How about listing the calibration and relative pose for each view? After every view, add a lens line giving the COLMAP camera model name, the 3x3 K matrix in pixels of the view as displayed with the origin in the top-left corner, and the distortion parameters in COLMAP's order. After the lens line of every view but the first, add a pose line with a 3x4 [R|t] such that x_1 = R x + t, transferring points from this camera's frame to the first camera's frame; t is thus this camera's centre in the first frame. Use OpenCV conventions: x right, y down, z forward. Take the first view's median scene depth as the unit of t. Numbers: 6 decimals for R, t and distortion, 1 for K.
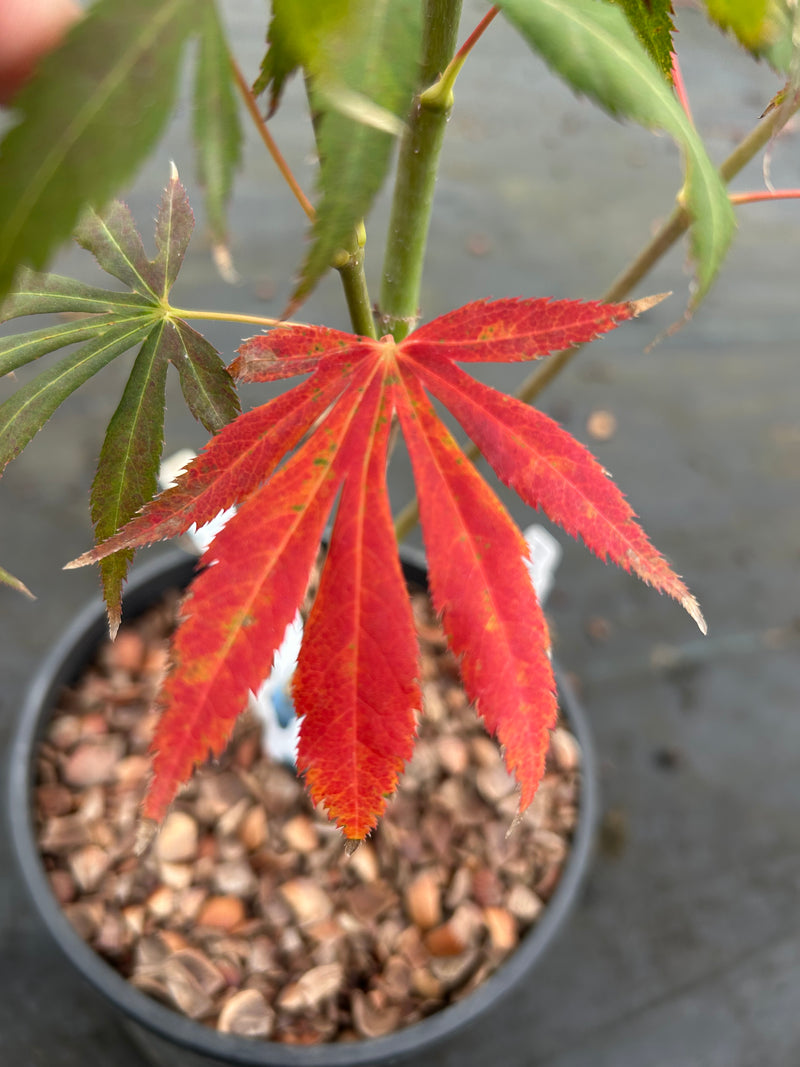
lens RADIAL K [[866.8, 0, 400.0], [0, 866.8, 533.5], [0, 0, 1]] dist [-0.047963, 0.000550]
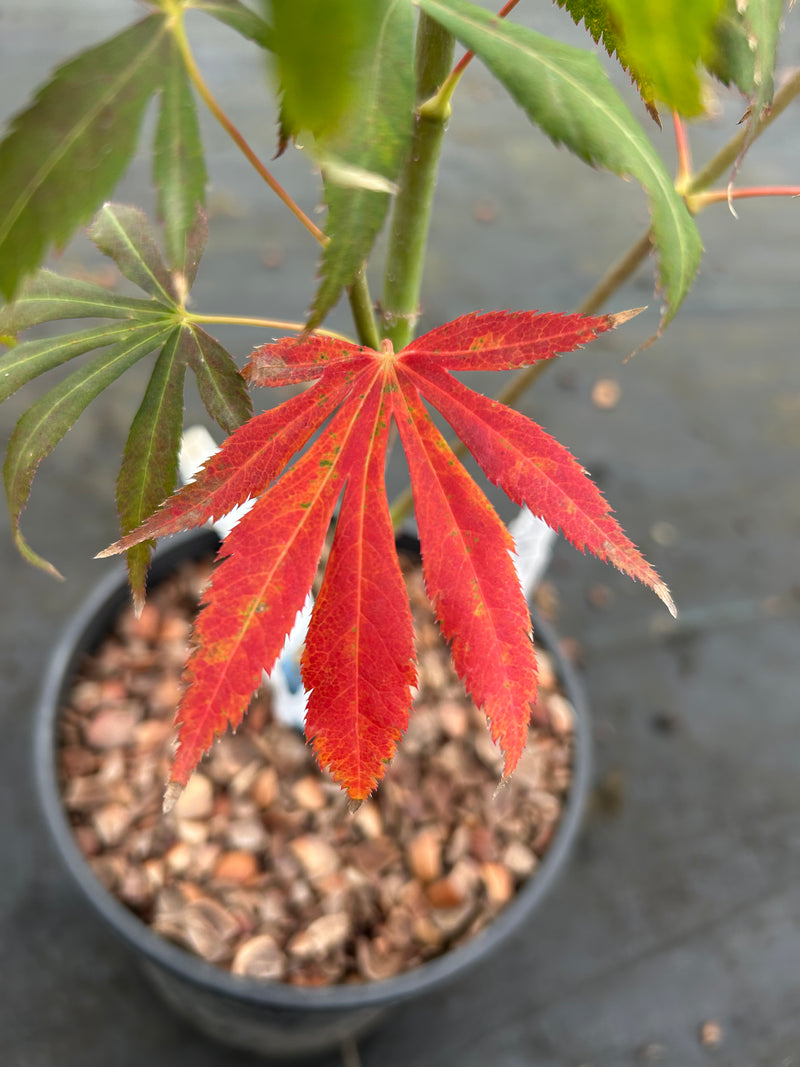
lens RADIAL K [[866.8, 0, 400.0], [0, 866.8, 533.5], [0, 0, 1]] dist [-0.047963, 0.000550]
pose [[0.999955, 0.001459, -0.009336, 0.011637], [-0.001049, 0.999041, 0.043762, -0.035765], [0.009391, -0.043750, 0.998998, -0.094136]]
